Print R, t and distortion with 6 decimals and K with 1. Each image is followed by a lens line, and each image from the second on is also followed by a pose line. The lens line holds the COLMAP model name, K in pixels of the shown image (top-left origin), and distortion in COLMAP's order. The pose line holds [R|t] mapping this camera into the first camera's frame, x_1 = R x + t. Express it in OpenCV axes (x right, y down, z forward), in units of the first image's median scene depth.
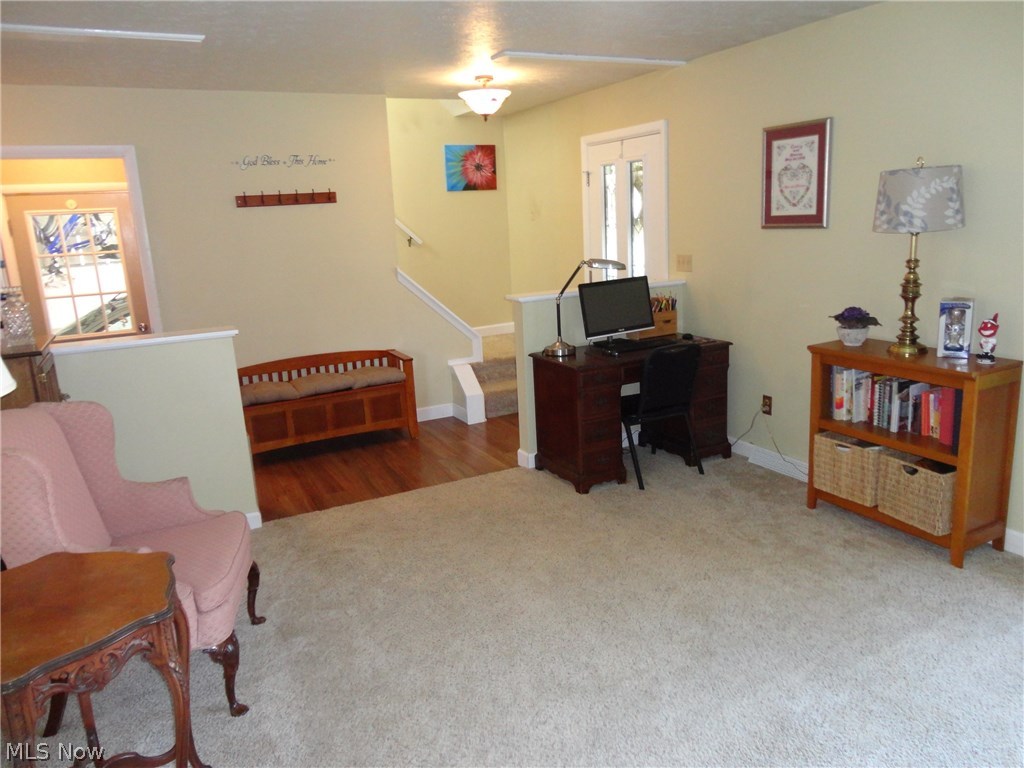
lens RADIAL K [[751.8, 0, 512.0], [0, 751.8, 384.0], [0, 0, 1]] dist [-0.014359, 0.021525]
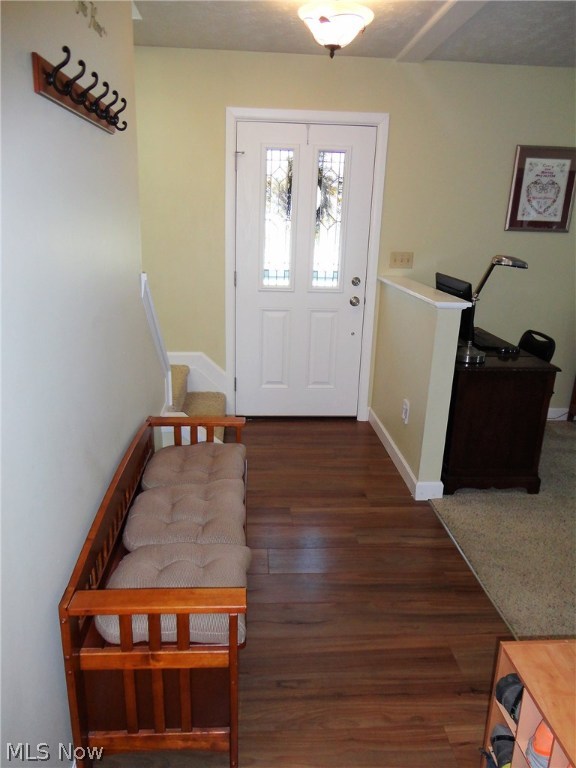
lens RADIAL K [[557.2, 0, 288.0], [0, 557.2, 384.0], [0, 0, 1]] dist [-0.012443, -0.004924]
pose [[0.402396, -0.196296, 0.894173, -0.683298], [0.155516, 0.977202, 0.144538, -0.156939], [-0.902160, 0.080897, 0.423749, 1.002859]]
